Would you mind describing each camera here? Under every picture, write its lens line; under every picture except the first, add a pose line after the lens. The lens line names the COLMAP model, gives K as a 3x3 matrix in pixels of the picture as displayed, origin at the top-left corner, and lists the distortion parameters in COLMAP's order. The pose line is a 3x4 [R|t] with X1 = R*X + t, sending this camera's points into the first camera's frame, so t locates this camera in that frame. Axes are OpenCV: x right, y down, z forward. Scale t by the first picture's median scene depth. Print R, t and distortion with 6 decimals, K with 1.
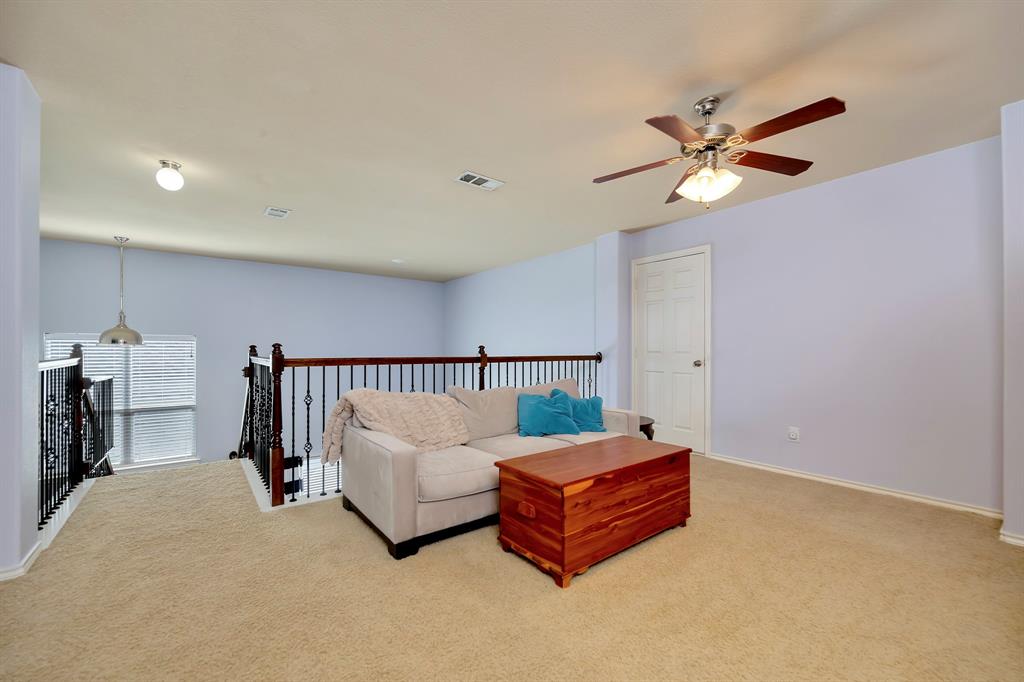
lens RADIAL K [[409.3, 0, 507.9], [0, 409.3, 349.9], [0, 0, 1]] dist [0.001040, -0.001286]
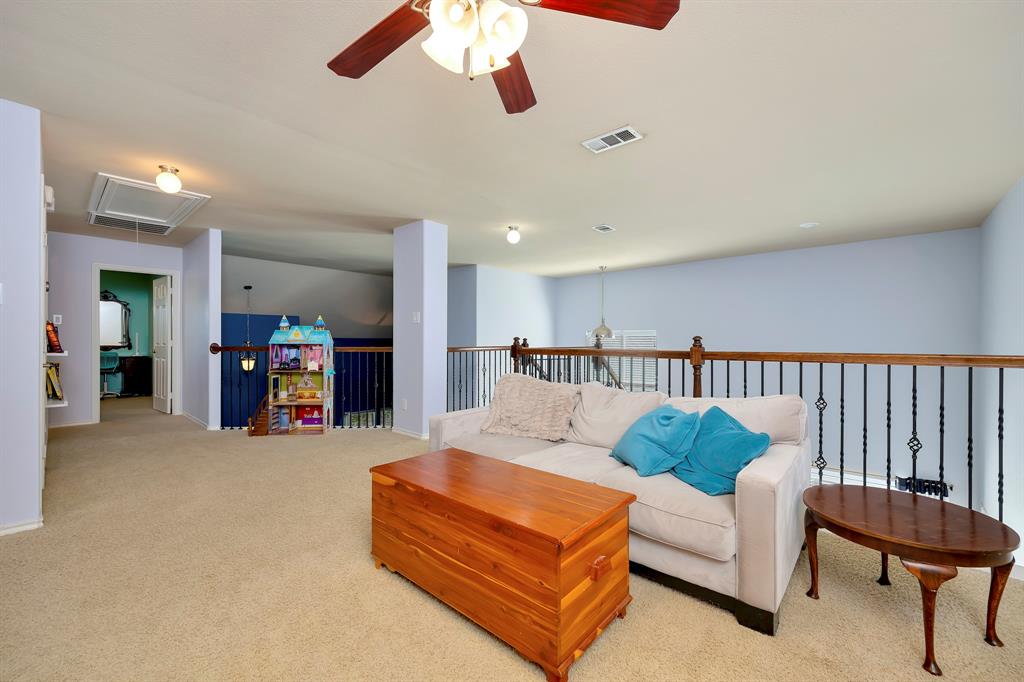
lens RADIAL K [[409.3, 0, 509.1], [0, 409.3, 337.4], [0, 0, 1]] dist [0.001040, -0.001286]
pose [[0.189743, -0.016511, -0.981695, 0.936451], [-0.001546, 0.999852, -0.017115, 0.008329], [0.981833, 0.004765, 0.189690, 0.861774]]
